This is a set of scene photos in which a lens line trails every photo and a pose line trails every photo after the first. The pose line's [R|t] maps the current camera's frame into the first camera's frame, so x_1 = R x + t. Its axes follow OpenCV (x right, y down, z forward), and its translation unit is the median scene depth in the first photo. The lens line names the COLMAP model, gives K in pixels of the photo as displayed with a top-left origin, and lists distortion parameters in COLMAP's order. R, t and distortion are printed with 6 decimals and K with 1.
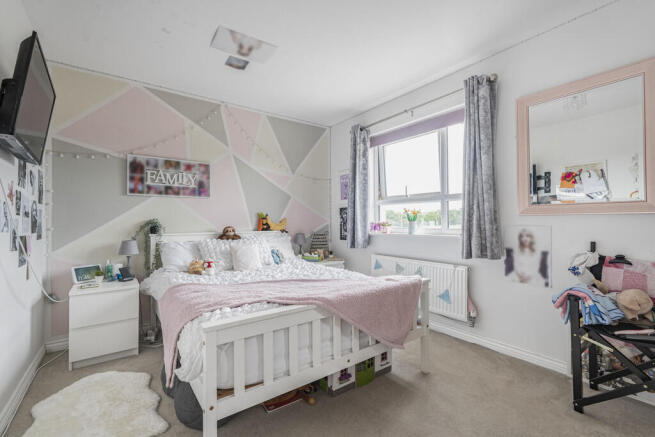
lens RADIAL K [[296.0, 0, 330.0], [0, 296.0, 218.1], [0, 0, 1]] dist [-0.001575, -0.001619]
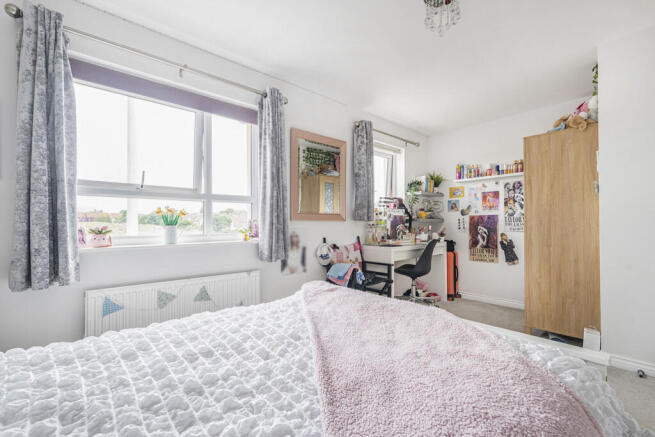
lens RADIAL K [[296.0, 0, 327.3], [0, 296.0, 218.6], [0, 0, 1]] dist [-0.001575, -0.001619]
pose [[-0.114569, 0.018123, 0.993250, -0.599118], [-0.010916, 0.999750, -0.019501, 0.005253], [-0.993355, -0.013077, -0.114343, 0.956422]]
